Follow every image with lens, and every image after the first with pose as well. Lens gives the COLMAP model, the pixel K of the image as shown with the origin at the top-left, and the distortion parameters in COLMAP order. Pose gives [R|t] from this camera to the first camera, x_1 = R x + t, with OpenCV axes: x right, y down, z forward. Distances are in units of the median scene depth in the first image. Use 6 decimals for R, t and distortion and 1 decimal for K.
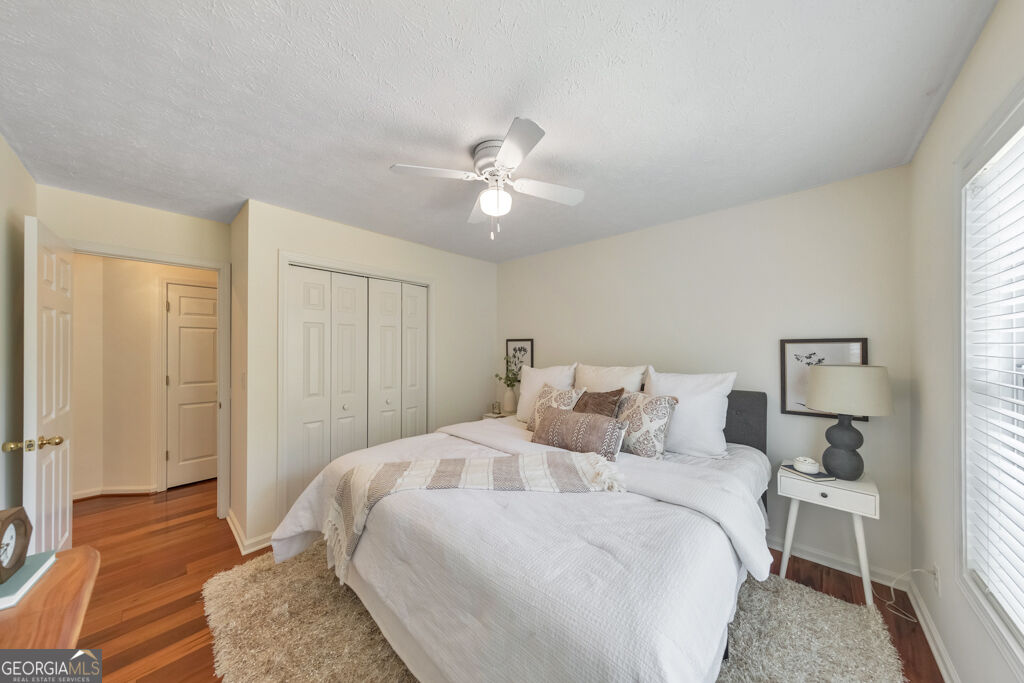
lens RADIAL K [[325.0, 0, 517.6], [0, 325.0, 342.4], [0, 0, 1]] dist [0.006294, -0.000115]
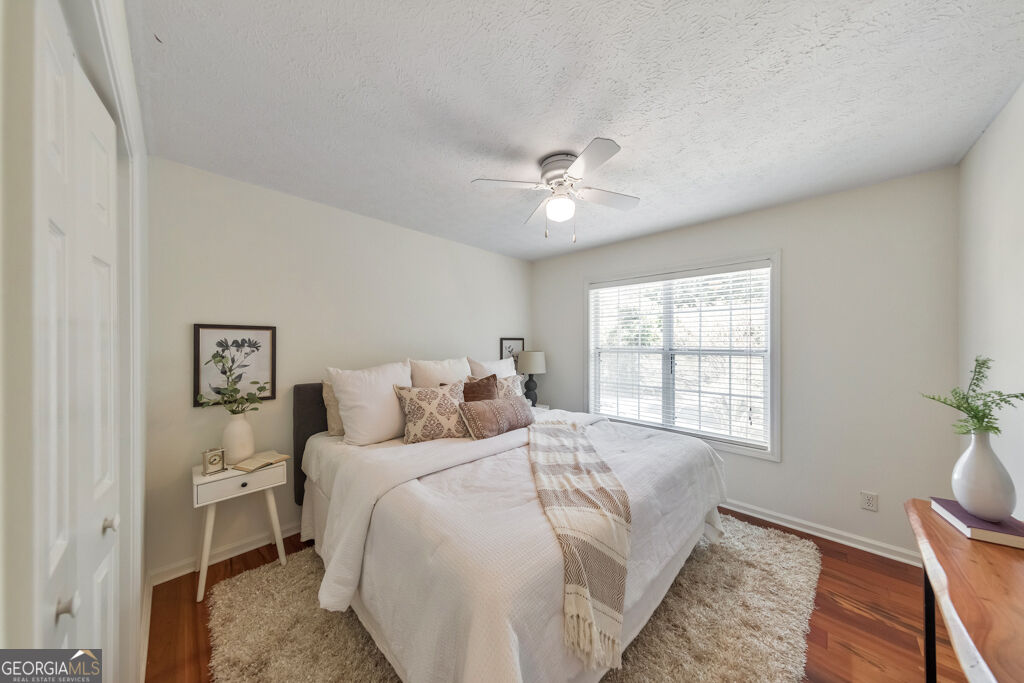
lens RADIAL K [[325.0, 0, 517.6], [0, 325.0, 342.4], [0, 0, 1]] dist [0.006294, -0.000115]
pose [[0.037793, 0.009542, 0.999240, -0.828823], [-0.012377, 0.999882, -0.009080, 0.028078], [-0.999209, -0.012025, 0.037907, 0.795364]]
